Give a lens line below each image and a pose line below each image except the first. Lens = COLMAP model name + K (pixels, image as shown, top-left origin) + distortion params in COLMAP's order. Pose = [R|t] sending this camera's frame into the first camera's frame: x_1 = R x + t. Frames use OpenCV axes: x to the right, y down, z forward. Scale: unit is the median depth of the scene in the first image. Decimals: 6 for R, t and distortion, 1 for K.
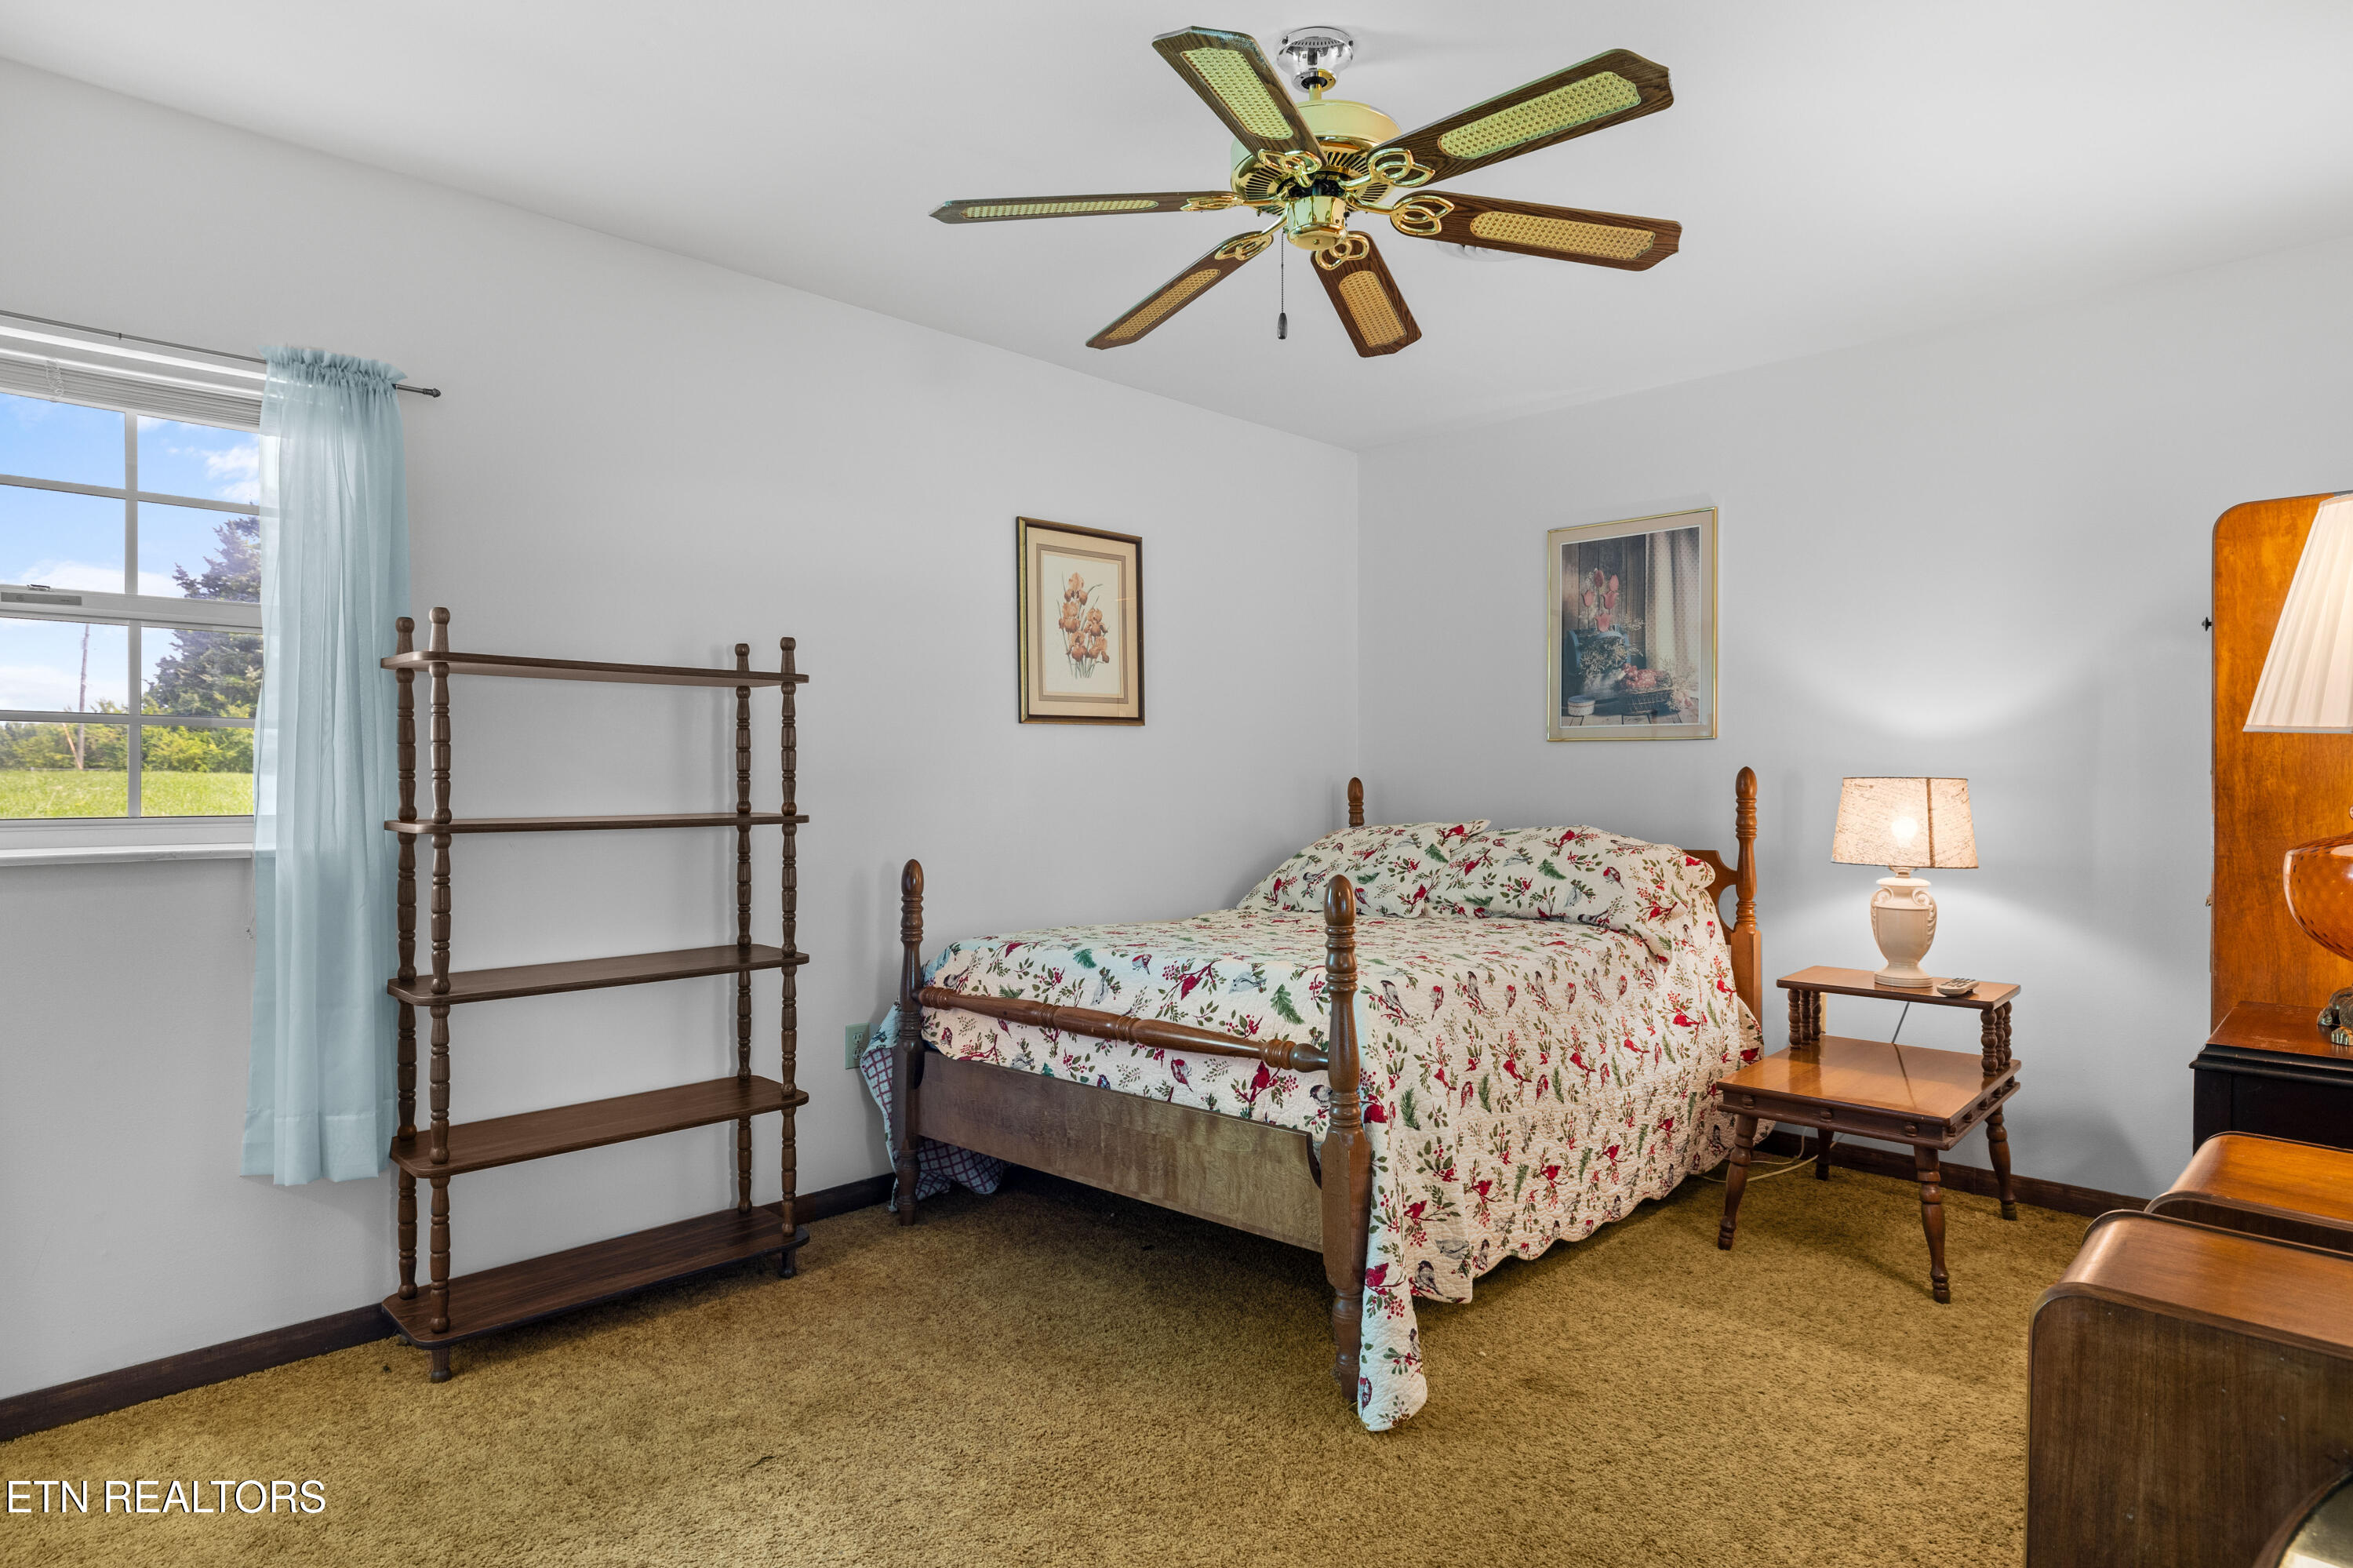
lens RADIAL K [[1295.5, 0, 1162.8], [0, 1295.5, 762.5], [0, 0, 1]] dist [0.000070, -0.000633]
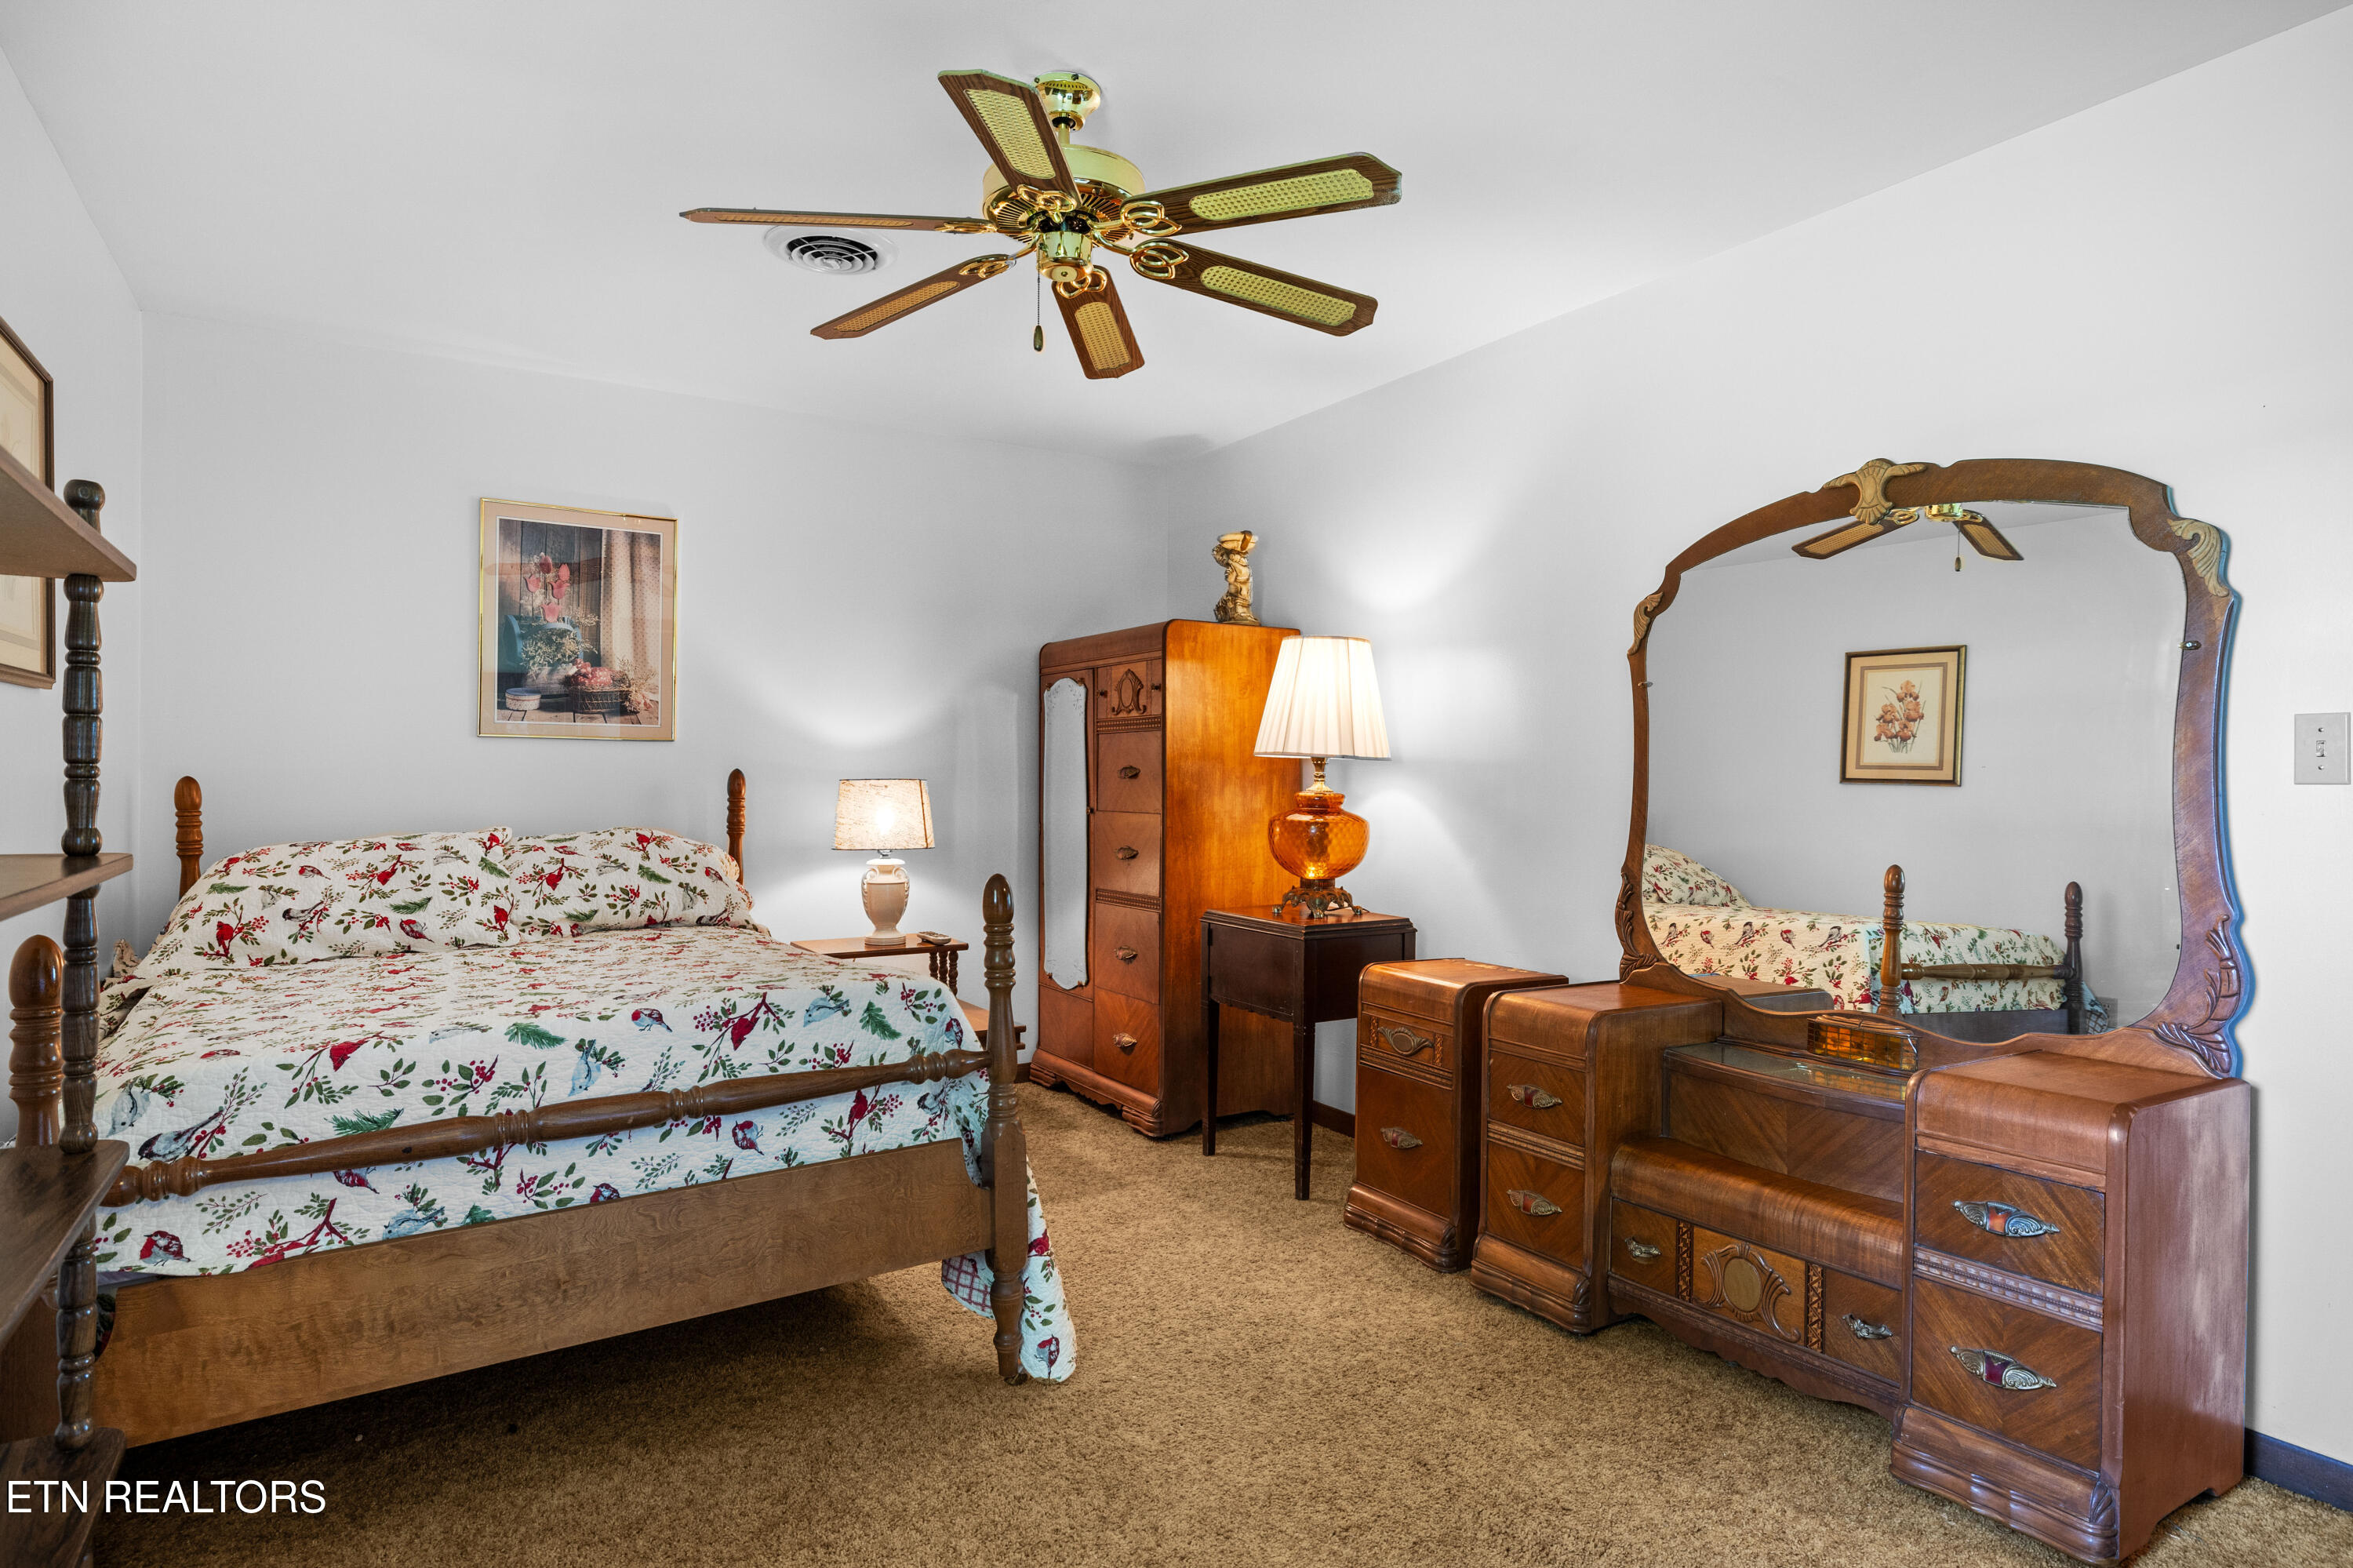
lens RADIAL K [[1295.5, 0, 1162.8], [0, 1295.5, 762.5], [0, 0, 1]] dist [0.000070, -0.000633]
pose [[0.226740, 0.014293, 0.973850, -0.656699], [-0.015325, 0.999821, -0.011106, 0.005716], [-0.973835, -0.012406, 0.226919, 0.500868]]
